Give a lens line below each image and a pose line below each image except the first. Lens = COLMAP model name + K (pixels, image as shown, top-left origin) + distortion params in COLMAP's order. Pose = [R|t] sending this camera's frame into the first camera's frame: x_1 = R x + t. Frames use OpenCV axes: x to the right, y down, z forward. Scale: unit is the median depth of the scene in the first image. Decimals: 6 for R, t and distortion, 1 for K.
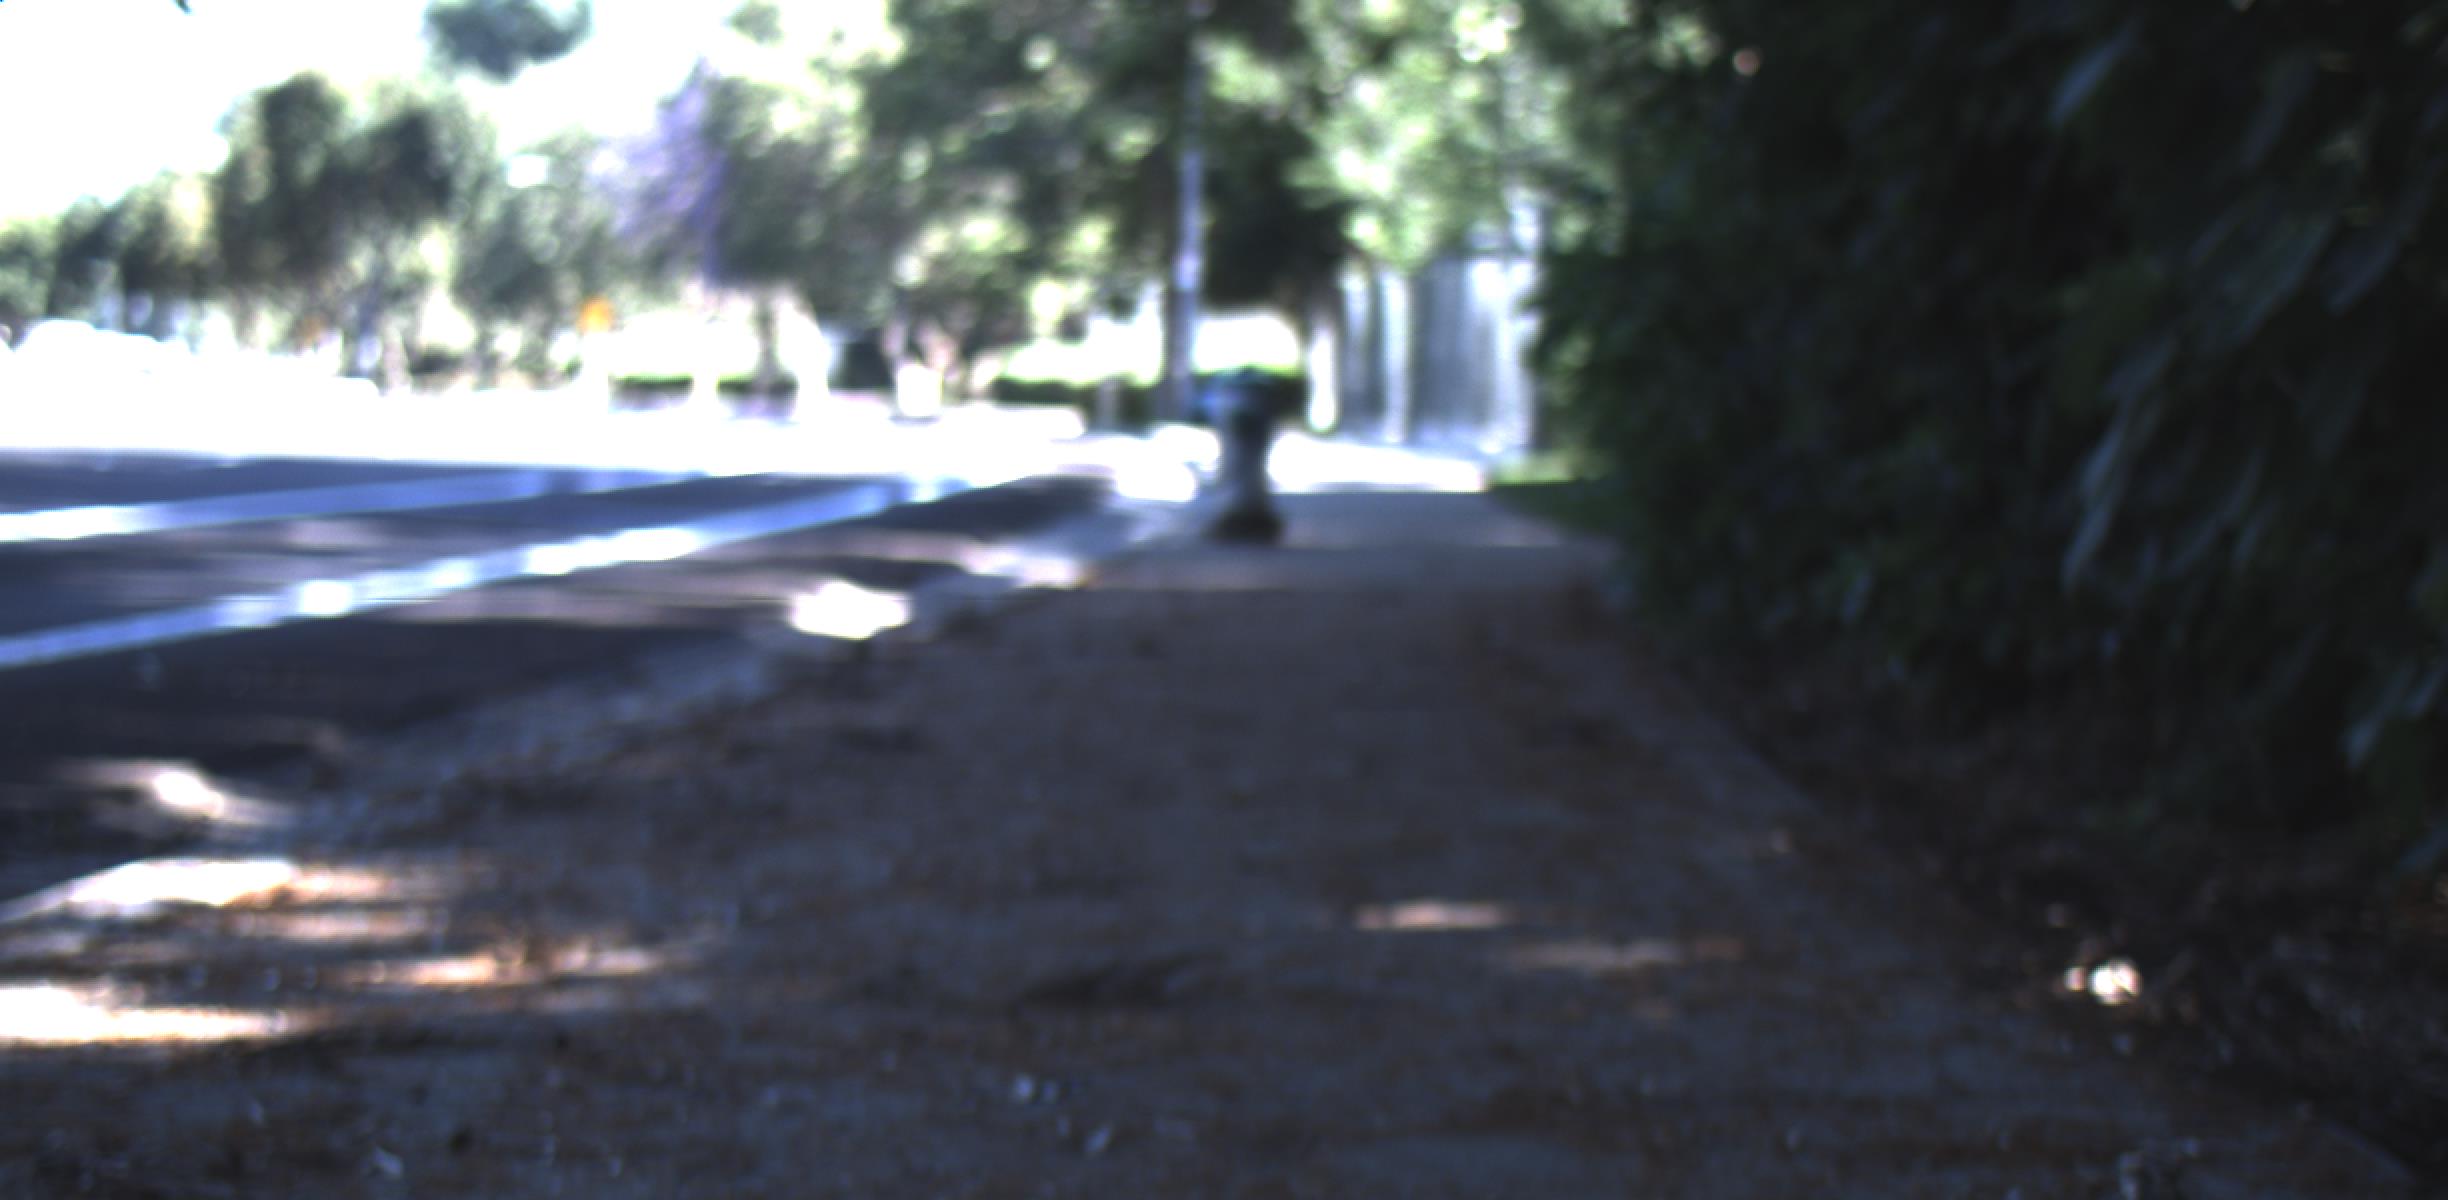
lens RADIAL K [[10145.6, 0, 1226.0], [0, 10145.6, 605.9], [0, 0, 1]] dist [1.169580, 5.293384]
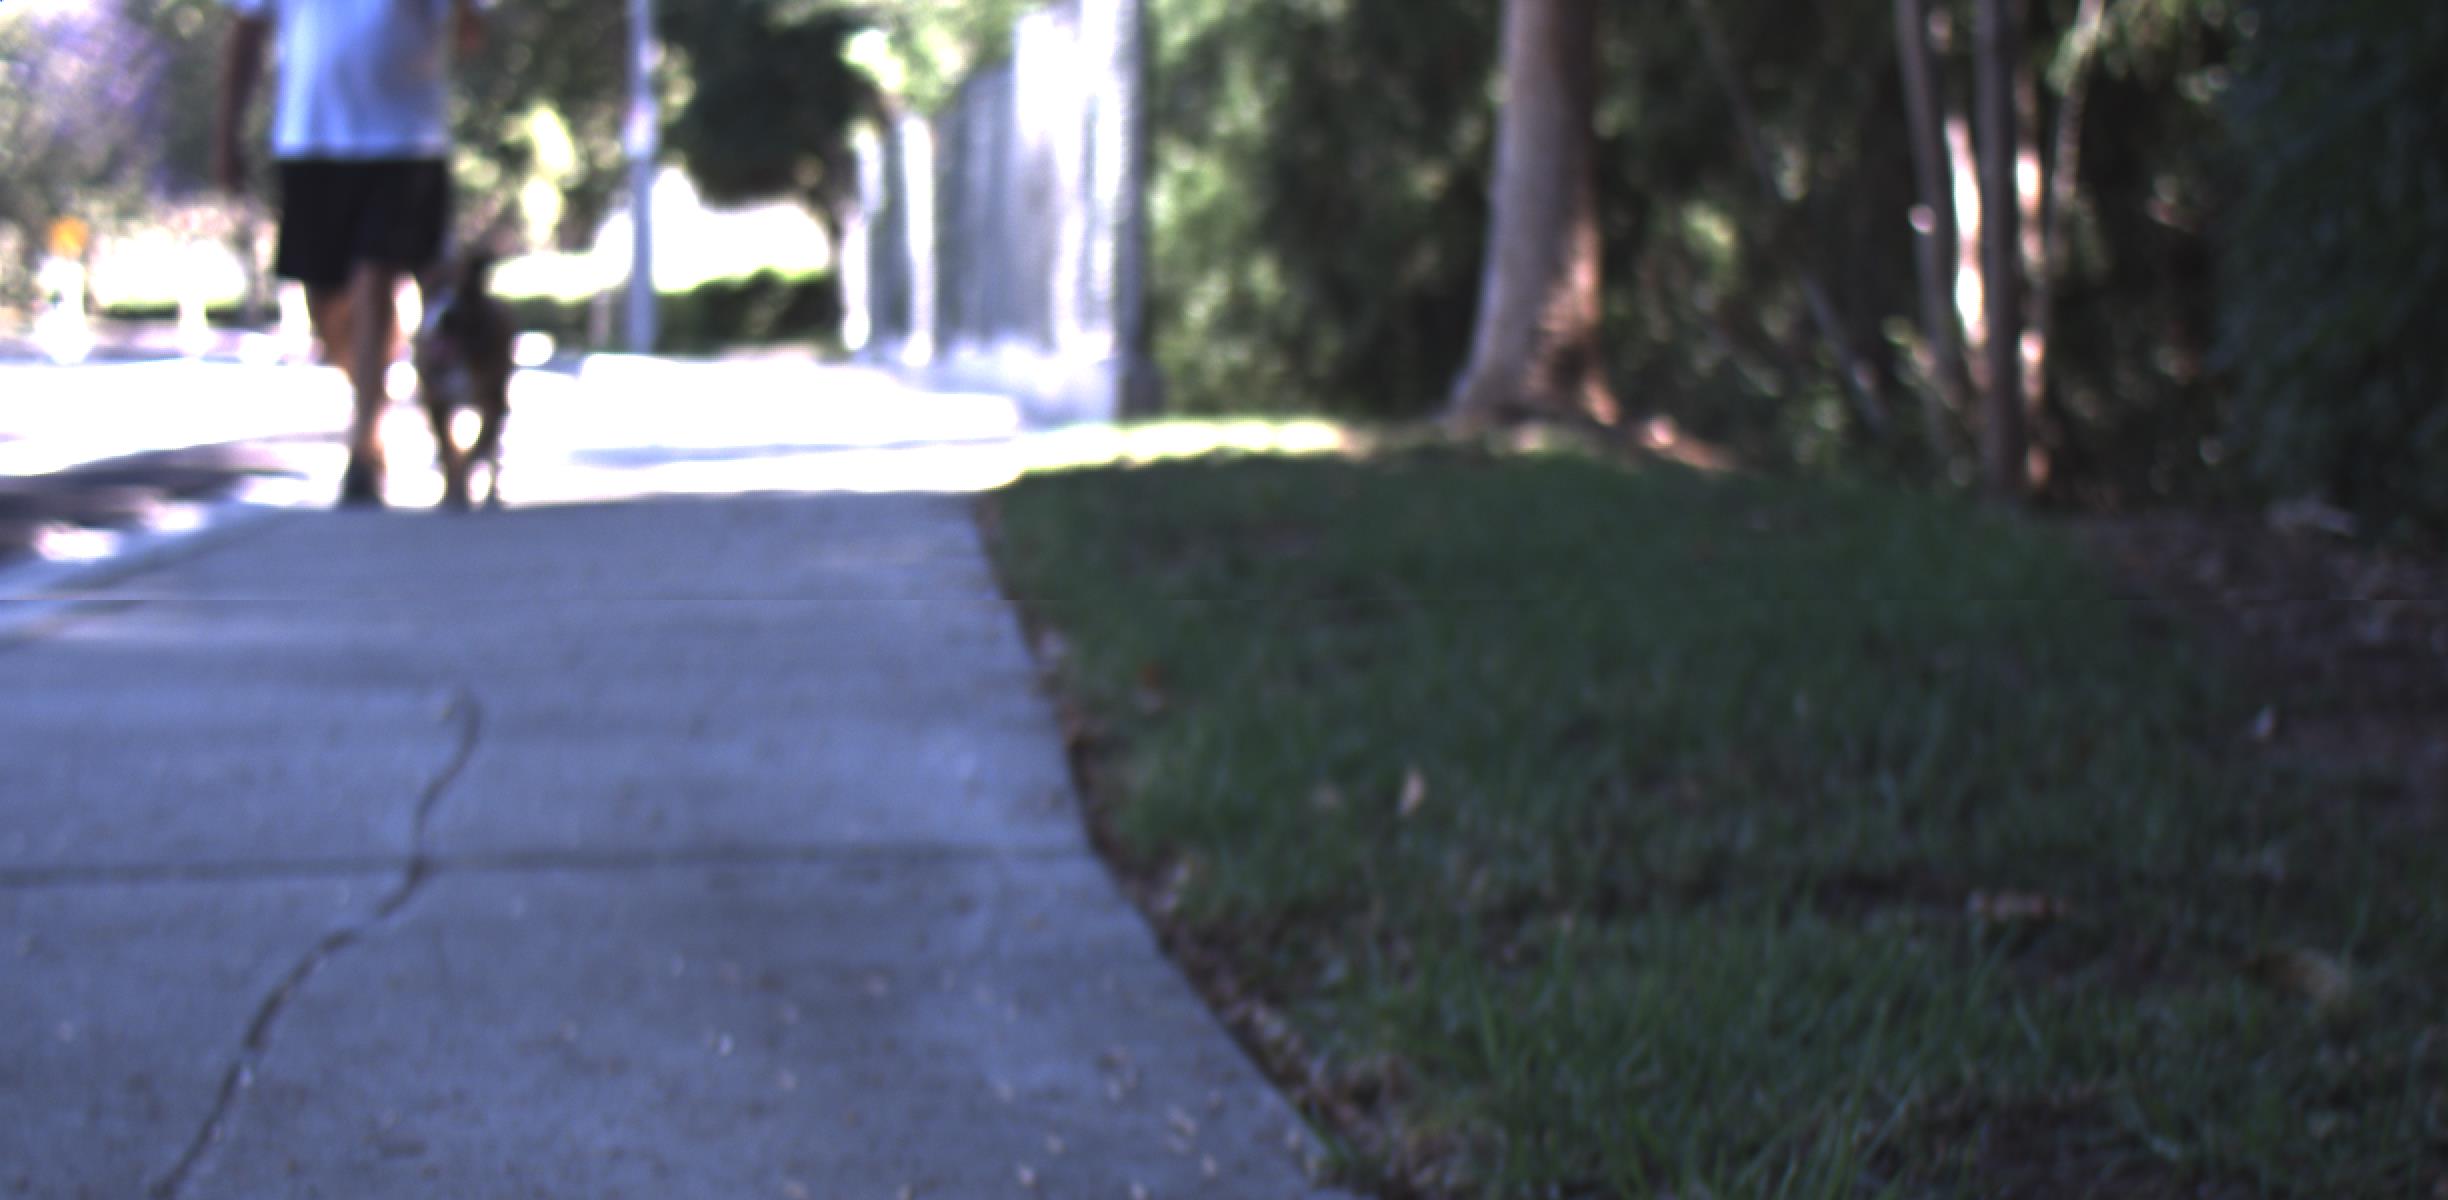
lens RADIAL K [[10152.7, 0, 1223.2], [0, 10152.7, 648.1], [0, 0, 1]] dist [1.525008, 2.612249]
pose [[0.998932, -0.025023, 0.038851, 0.004977], [0.024548, 0.999618, 0.012667, -0.002823], [-0.039153, -0.011700, 0.999165, 0.164036]]
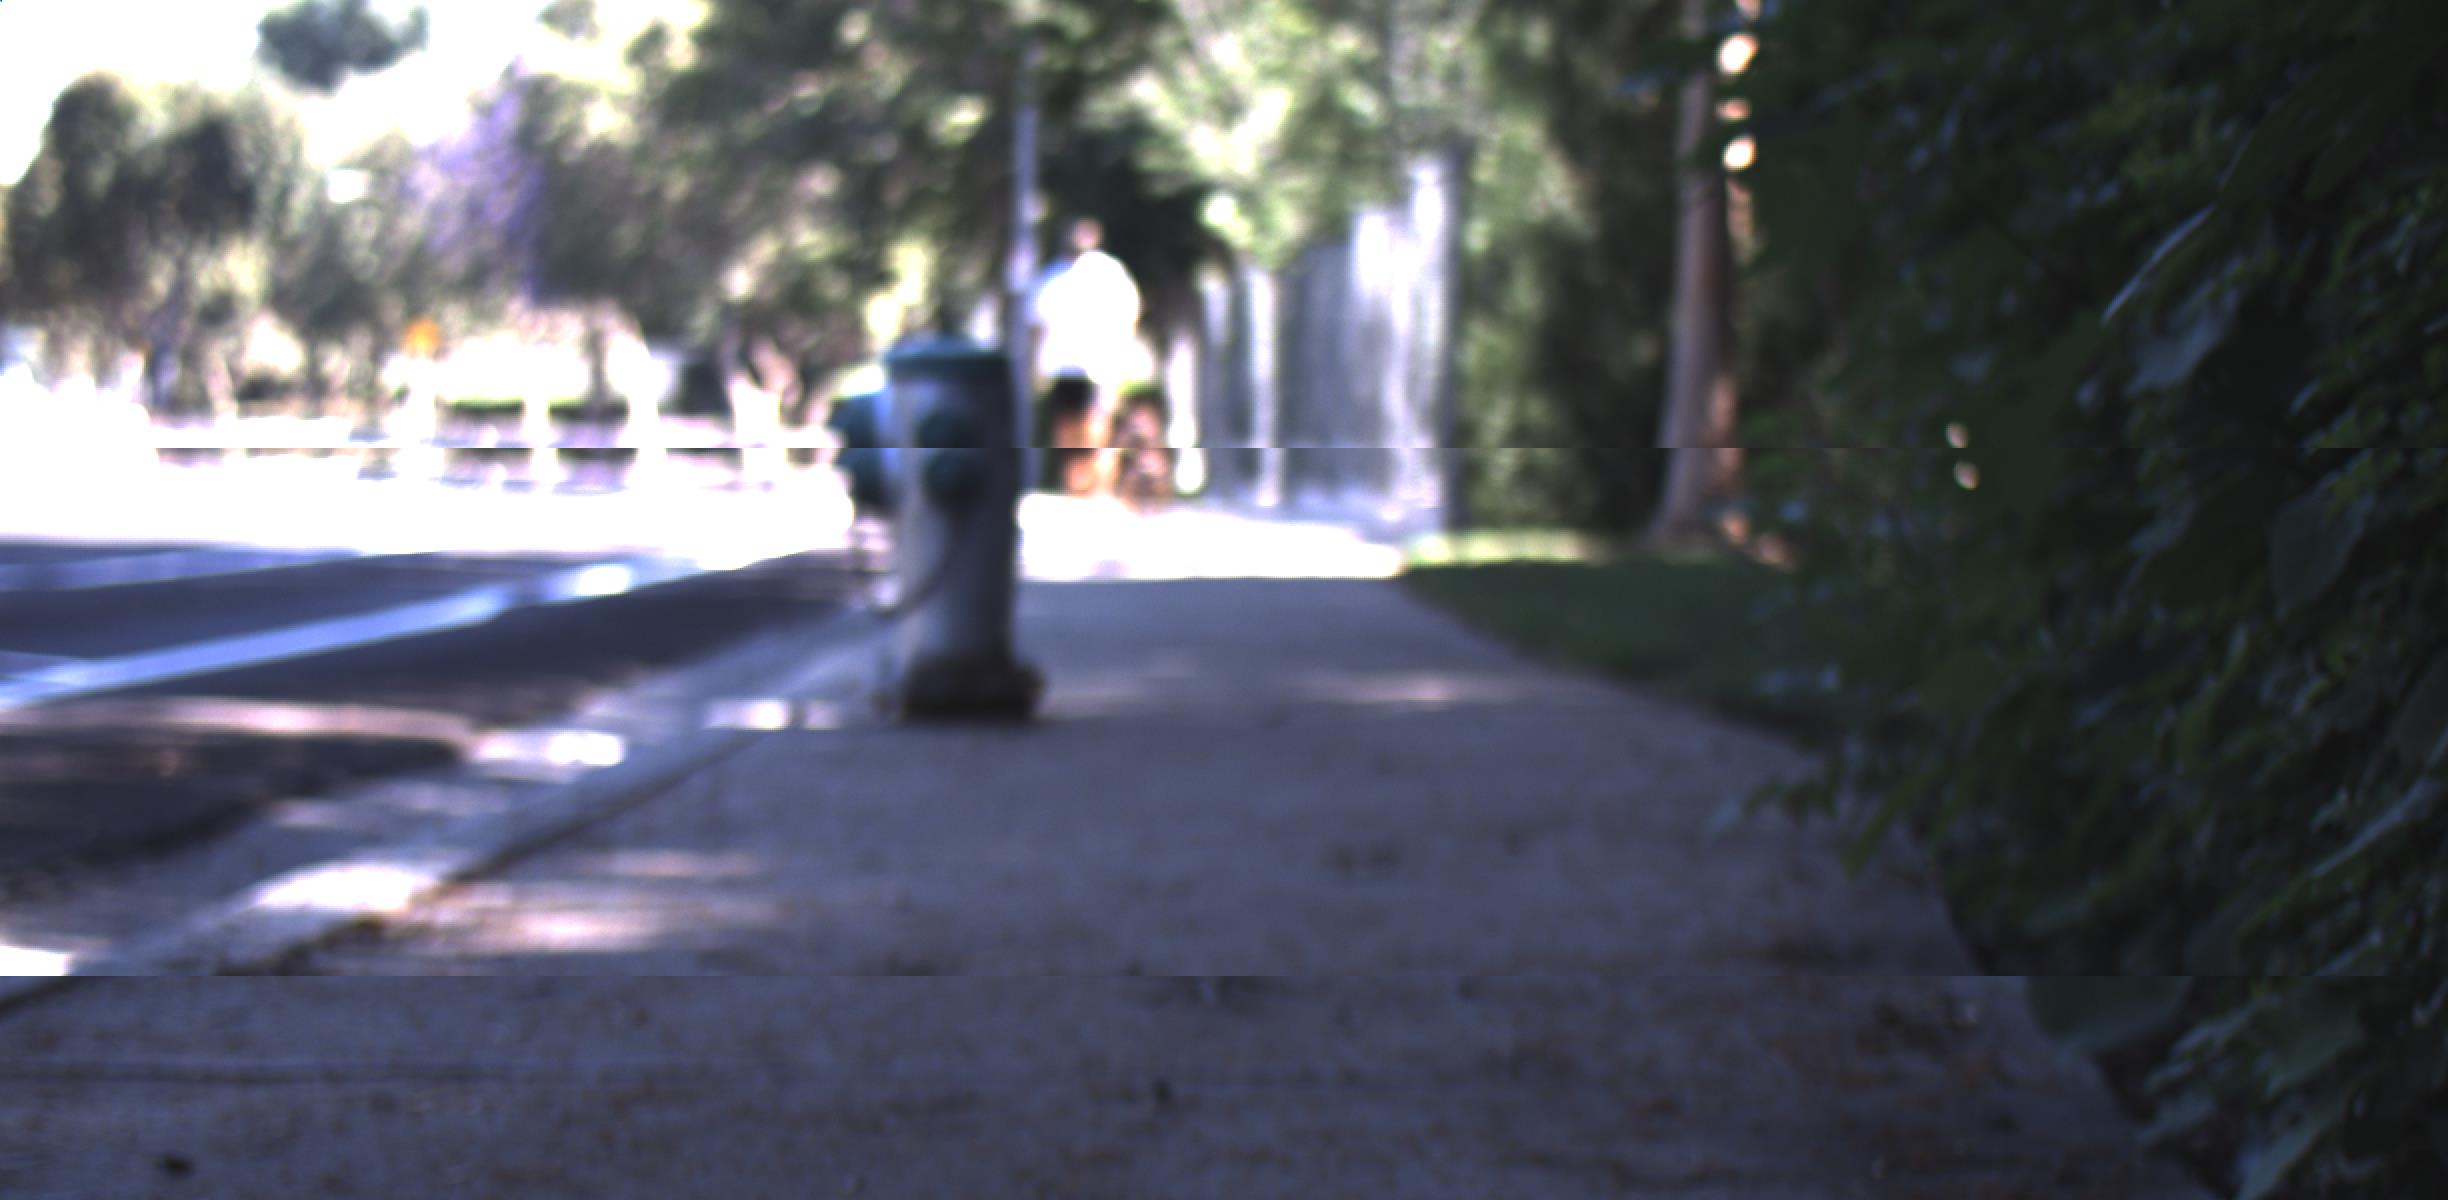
lens RADIAL K [[10145.6, 0, 1226.0], [0, 10145.6, 605.9], [0, 0, 1]] dist [1.169580, 5.293384]
pose [[0.999910, -0.004088, 0.012769, 0.001504], [0.004119, 0.999989, -0.002442, -0.001447], [-0.012759, 0.002494, 0.999915, 0.082319]]
